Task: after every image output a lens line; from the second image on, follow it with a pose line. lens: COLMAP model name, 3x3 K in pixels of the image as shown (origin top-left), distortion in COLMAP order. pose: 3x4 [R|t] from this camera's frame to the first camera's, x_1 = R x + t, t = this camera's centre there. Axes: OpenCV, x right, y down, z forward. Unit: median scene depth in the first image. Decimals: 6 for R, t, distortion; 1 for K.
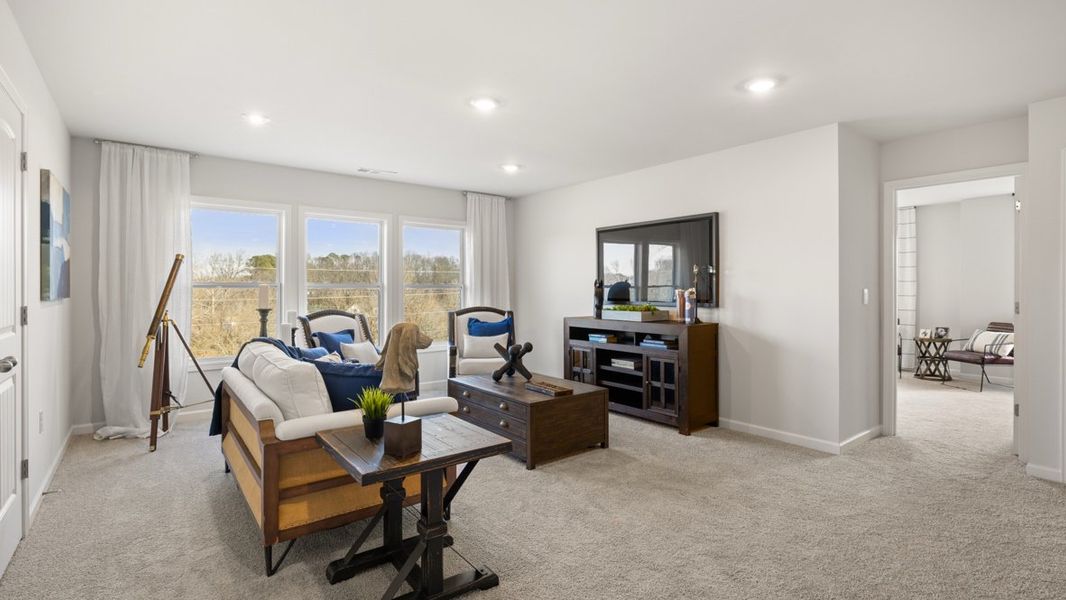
lens RADIAL K [[486.1, 0, 527.9], [0, 486.1, 292.4], [0, 0, 1]] dist [-0.019761, -0.000004]
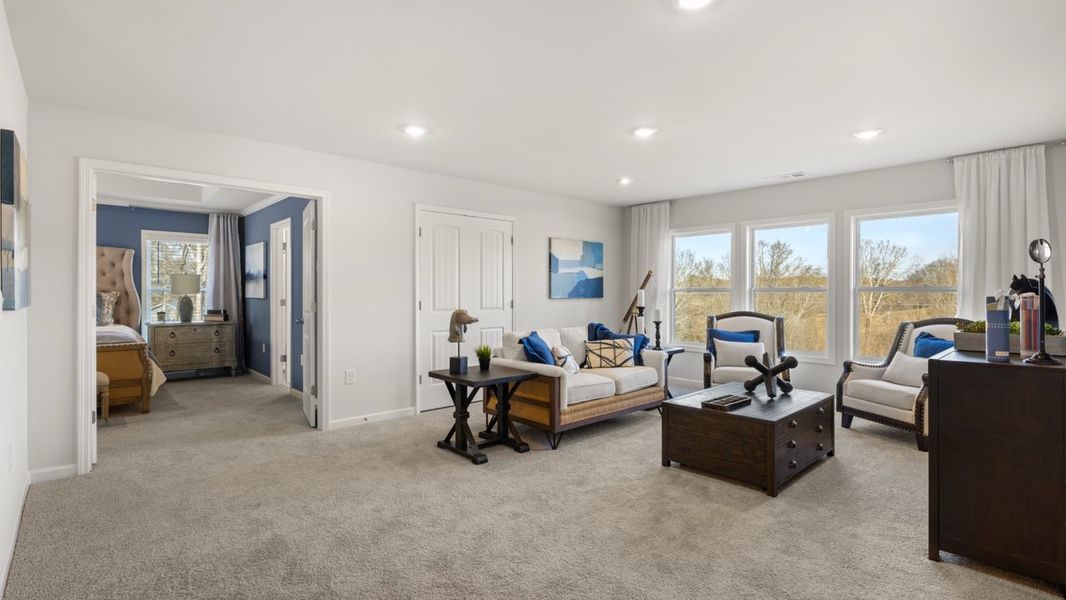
lens RADIAL K [[486.1, 0, 527.6], [0, 486.1, 296.8], [0, 0, 1]] dist [-0.019761, -0.000004]
pose [[0.089880, 0.004929, -0.995940, 0.818265], [-0.007554, 0.999962, 0.004267, 0.000345], [0.995924, 0.007140, 0.089914, 0.492161]]
